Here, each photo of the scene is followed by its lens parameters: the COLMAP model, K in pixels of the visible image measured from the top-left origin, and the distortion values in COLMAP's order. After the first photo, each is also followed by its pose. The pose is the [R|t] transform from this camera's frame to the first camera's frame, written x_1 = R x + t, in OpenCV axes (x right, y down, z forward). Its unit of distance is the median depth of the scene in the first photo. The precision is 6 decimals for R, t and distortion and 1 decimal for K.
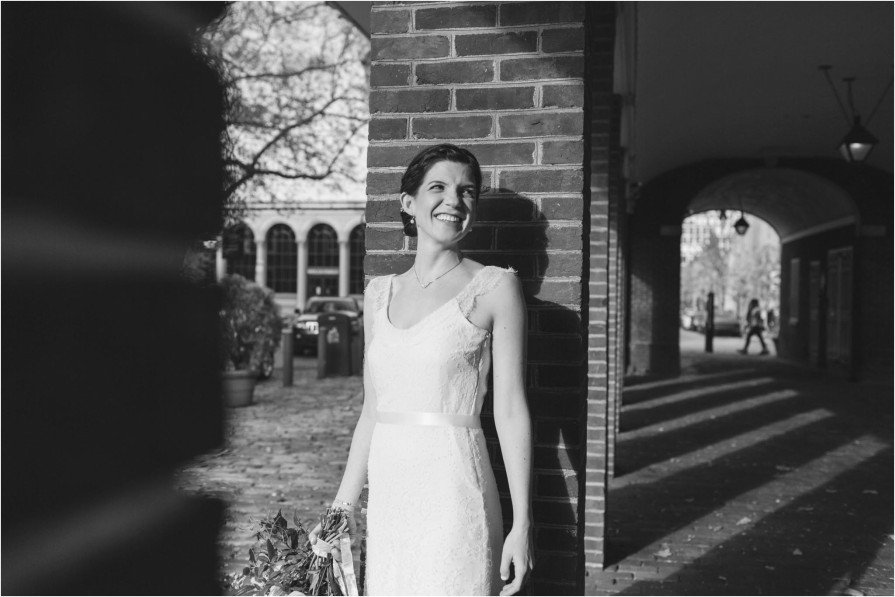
lens RADIAL K [[871.9, 0, 445.8], [0, 871.9, 291.4], [0, 0, 1]] dist [0.005006, 0.000000]
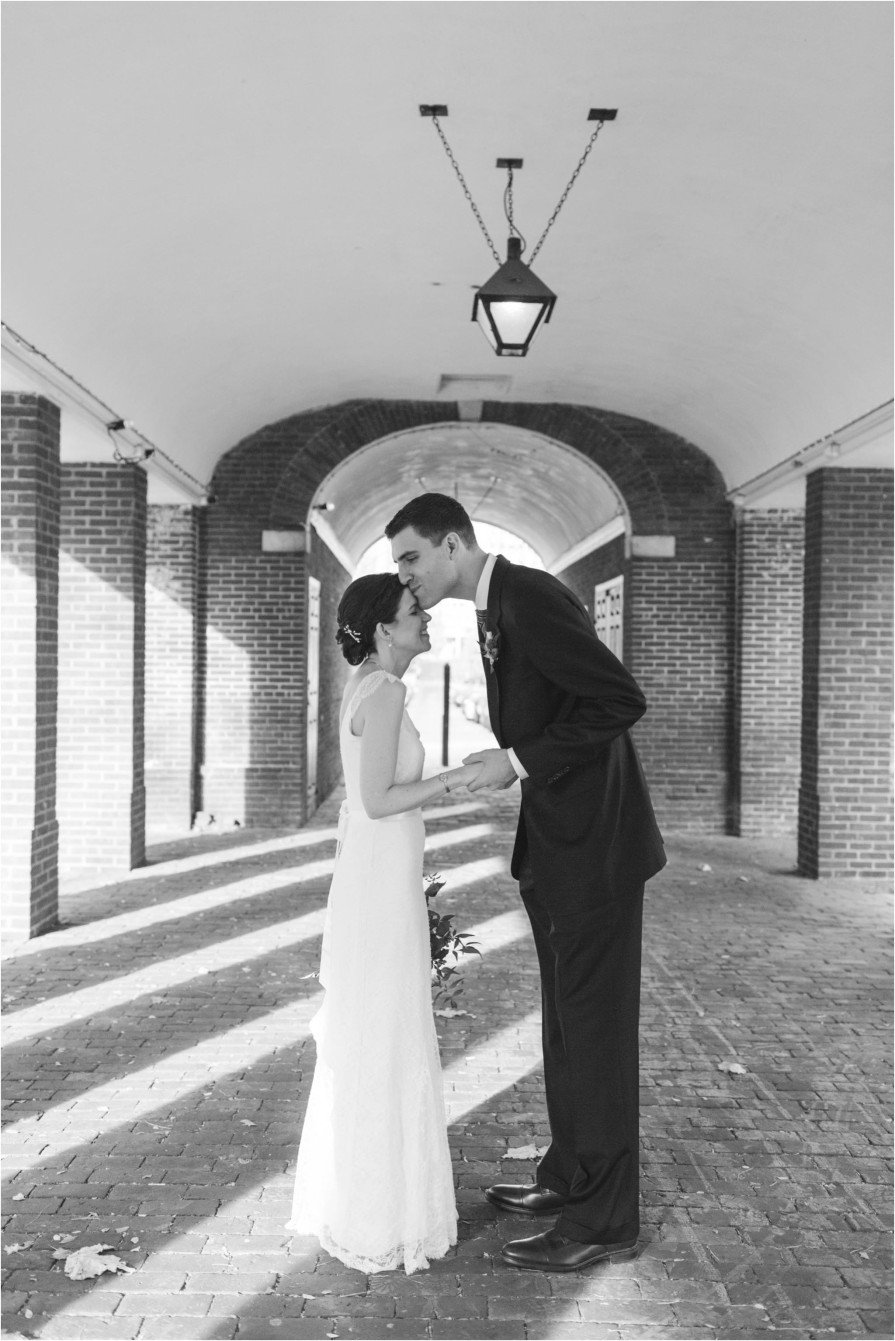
lens RADIAL K [[1306.4, 0, 441.1], [0, 1306.4, 680.3], [0, 0, 1]] dist [0.005006, 0.000000]
pose [[0.976623, -0.010480, 0.214702, 0.101564], [0.007874, 0.999885, 0.012994, 0.000383], [-0.214814, -0.010999, 0.976593, 0.133953]]
